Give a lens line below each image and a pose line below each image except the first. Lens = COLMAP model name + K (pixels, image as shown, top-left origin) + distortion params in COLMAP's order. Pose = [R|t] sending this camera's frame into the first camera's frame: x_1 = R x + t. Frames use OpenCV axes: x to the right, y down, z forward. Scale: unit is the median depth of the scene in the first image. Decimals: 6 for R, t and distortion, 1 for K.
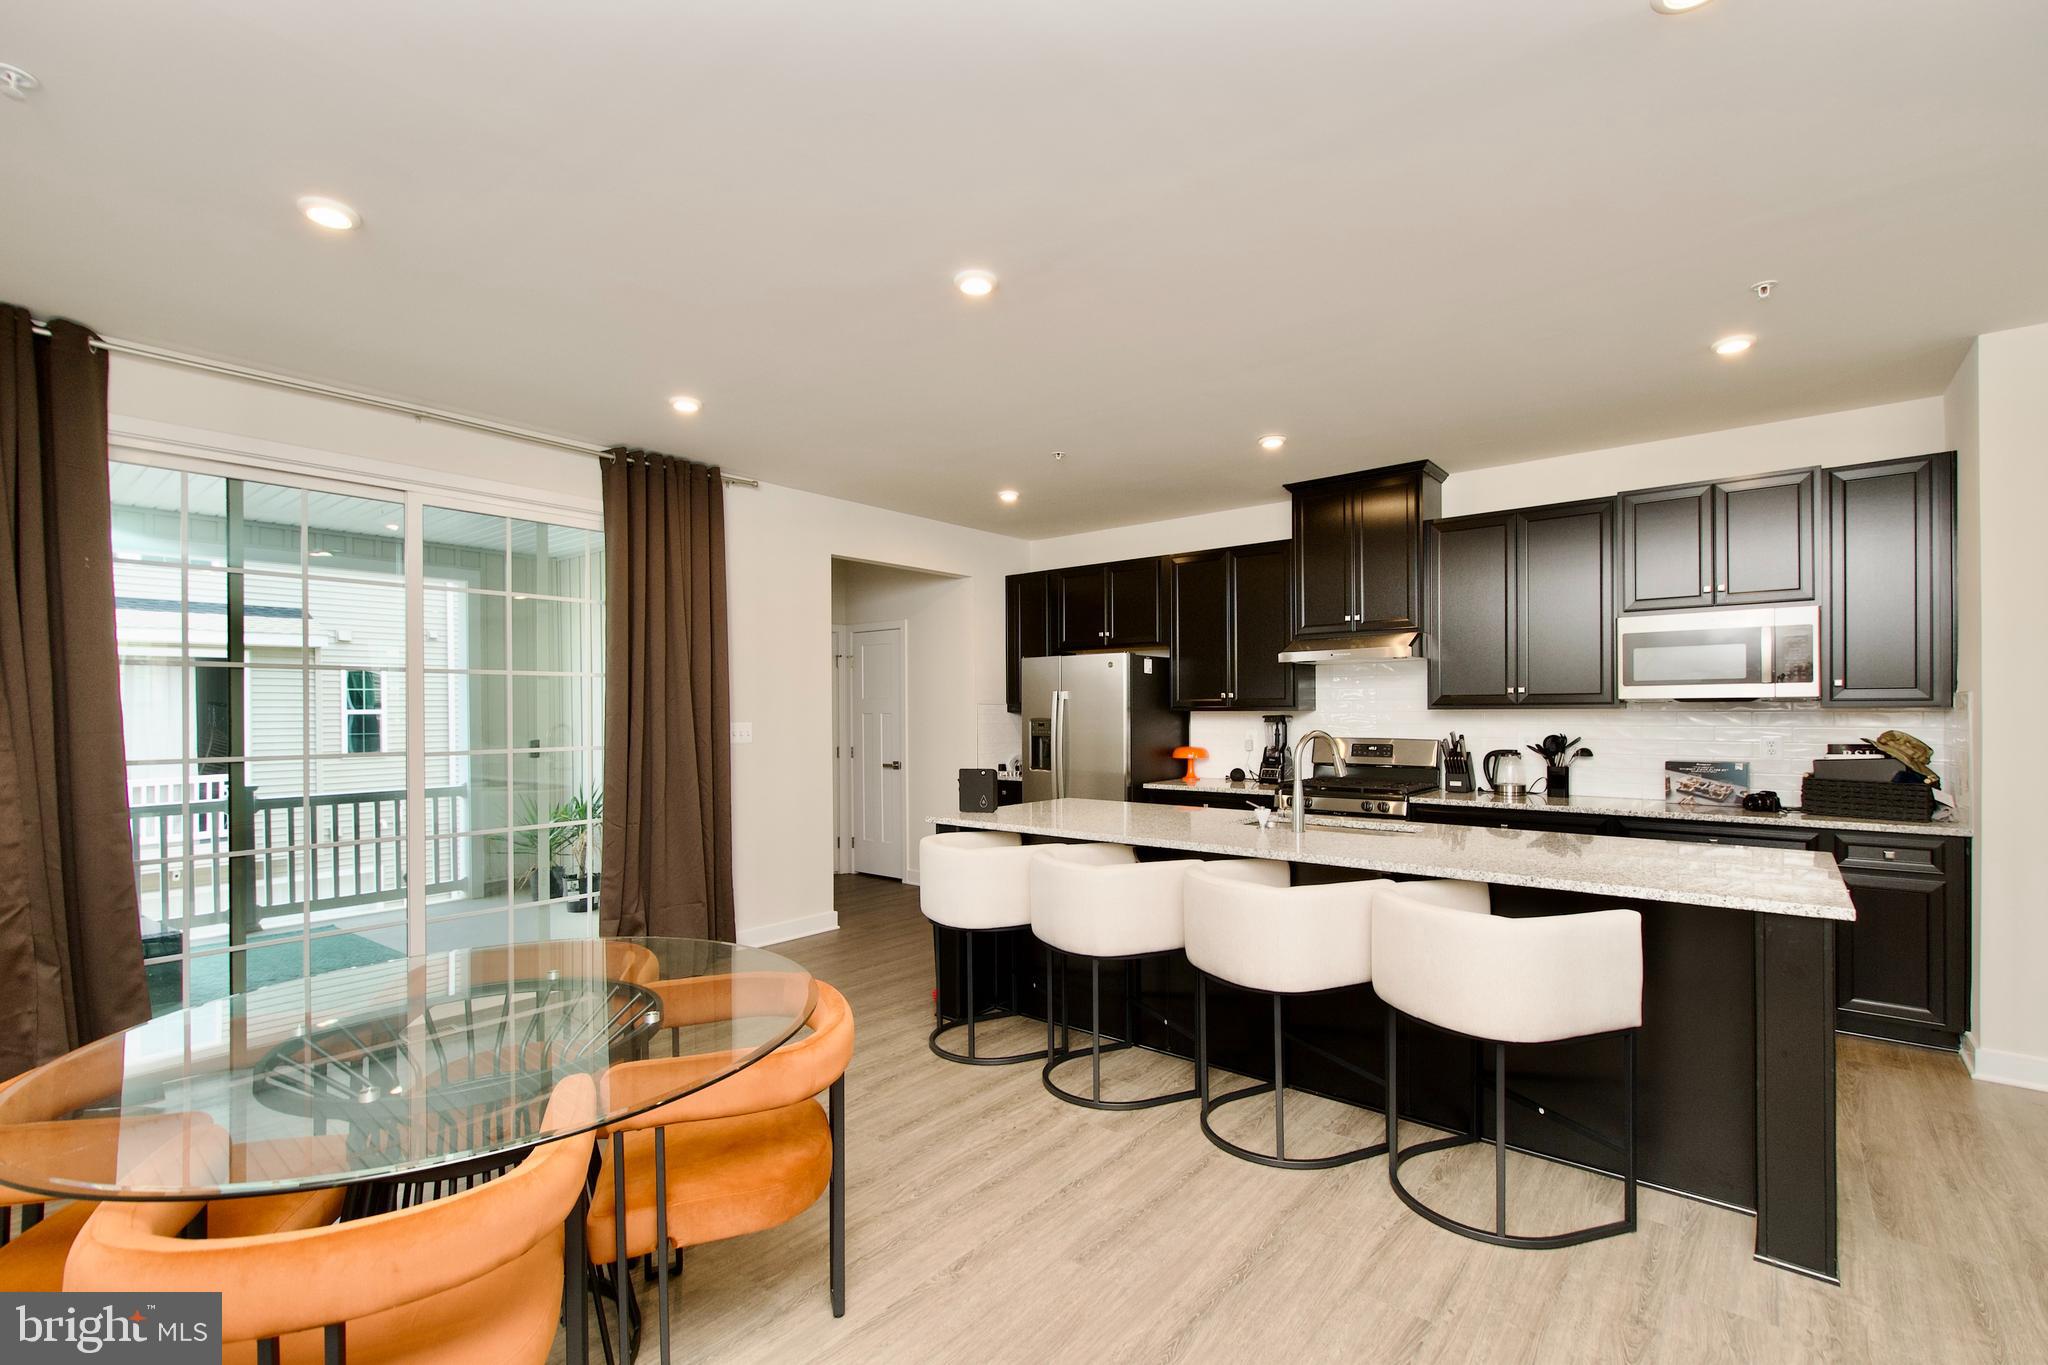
lens RADIAL K [[898.9, 0, 1045.0], [0, 898.9, 710.4], [0, 0, 1]] dist [0.010957, -0.007483]
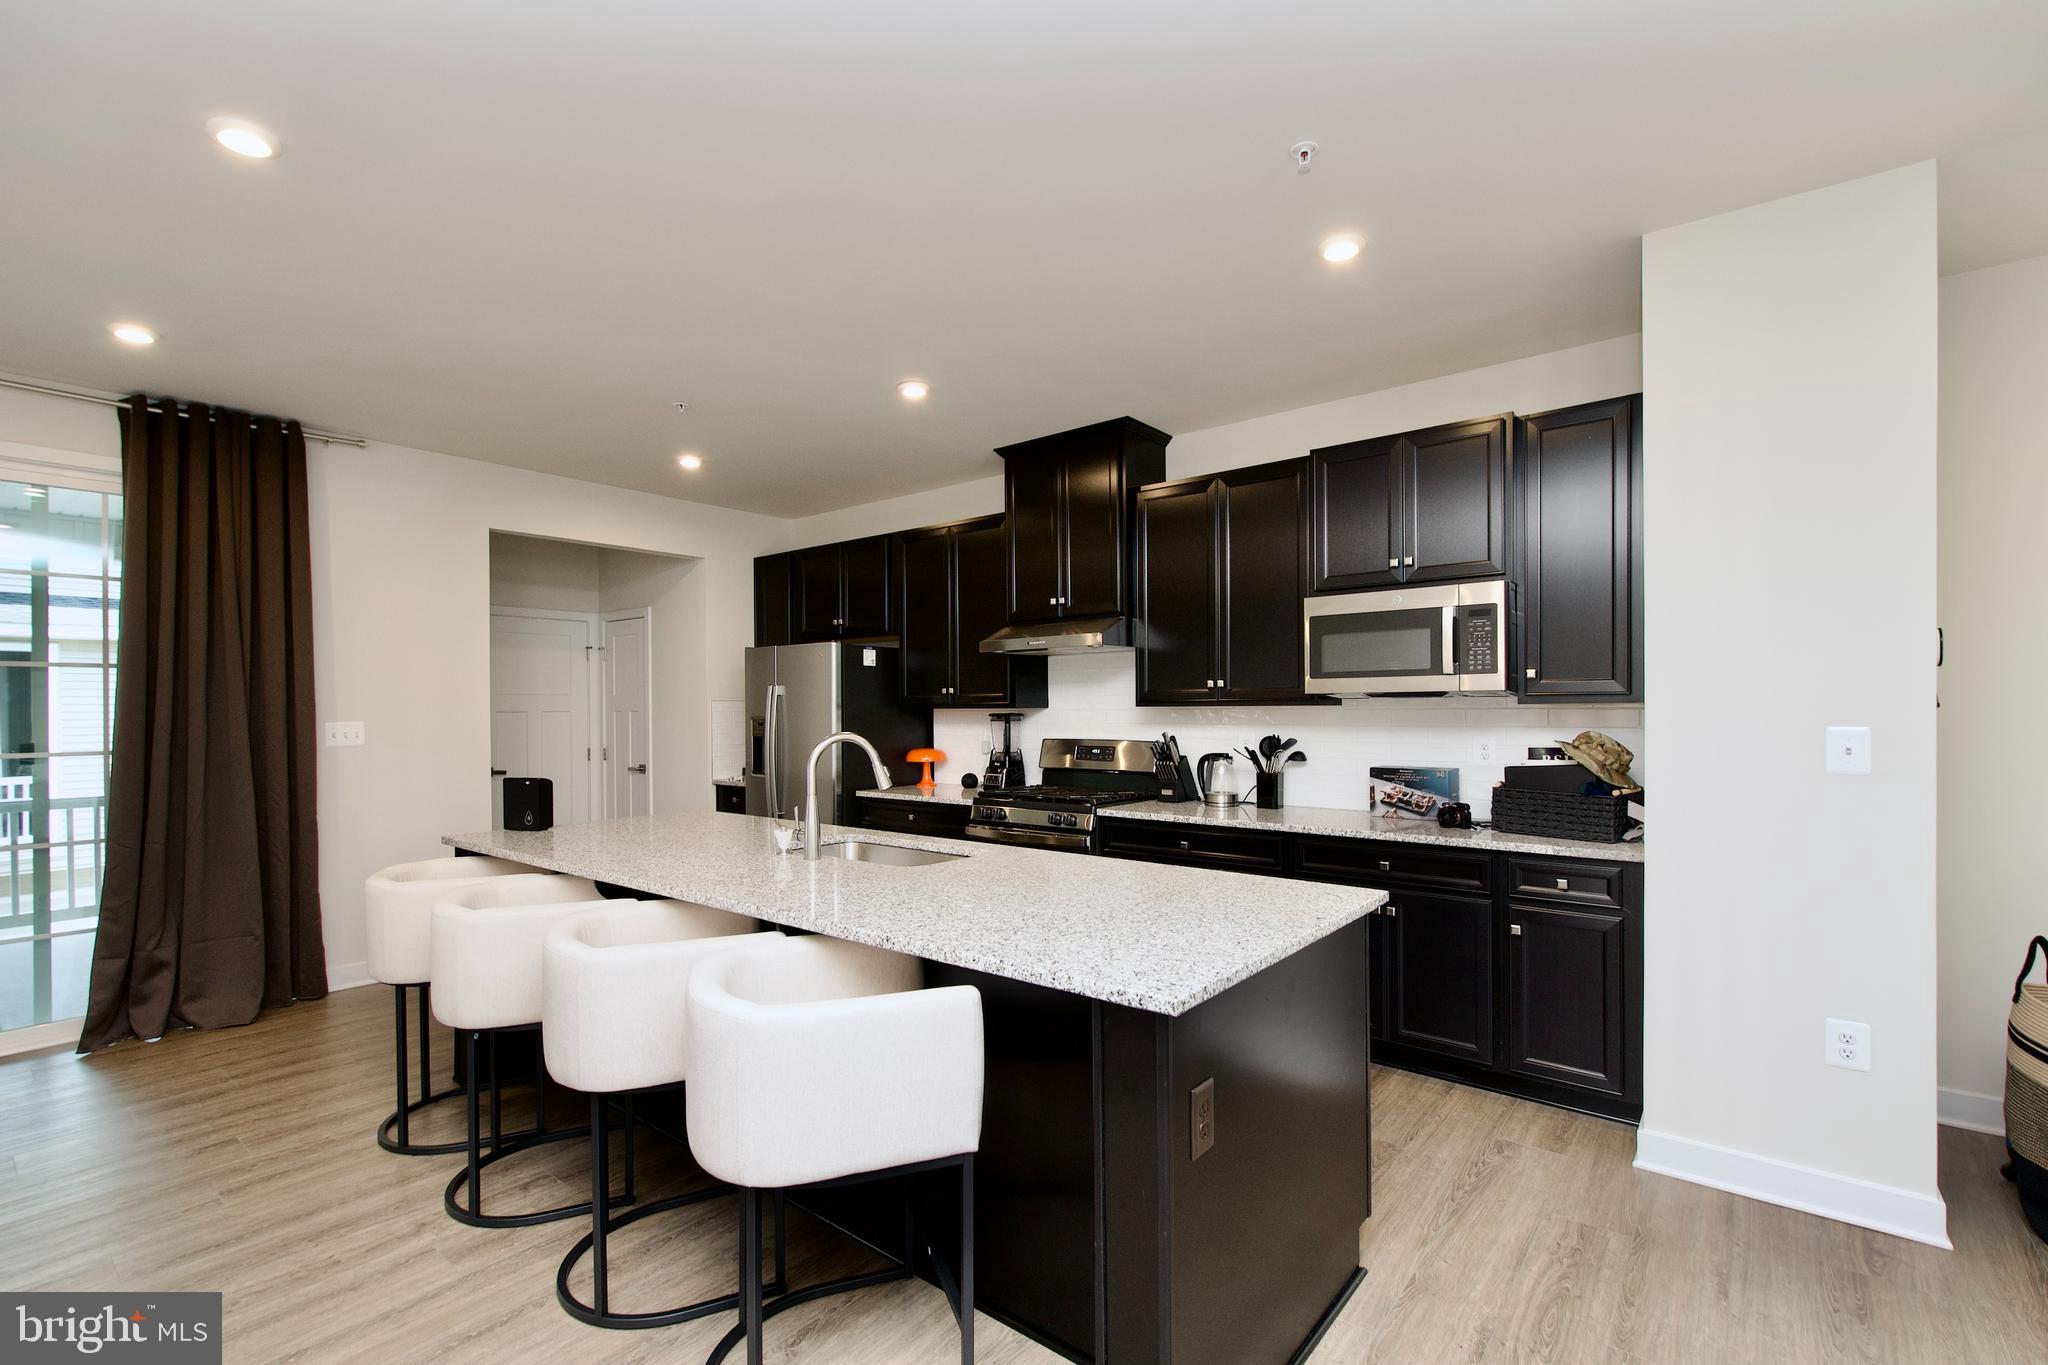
lens RADIAL K [[898.9, 0, 1045.0], [0, 898.9, 710.4], [0, 0, 1]] dist [0.010957, -0.007483]
pose [[0.999913, -0.000885, 0.013156, 0.335720], [0.000845, 0.999995, 0.003051, -0.000094], [-0.013158, -0.003039, 0.999909, 0.138669]]
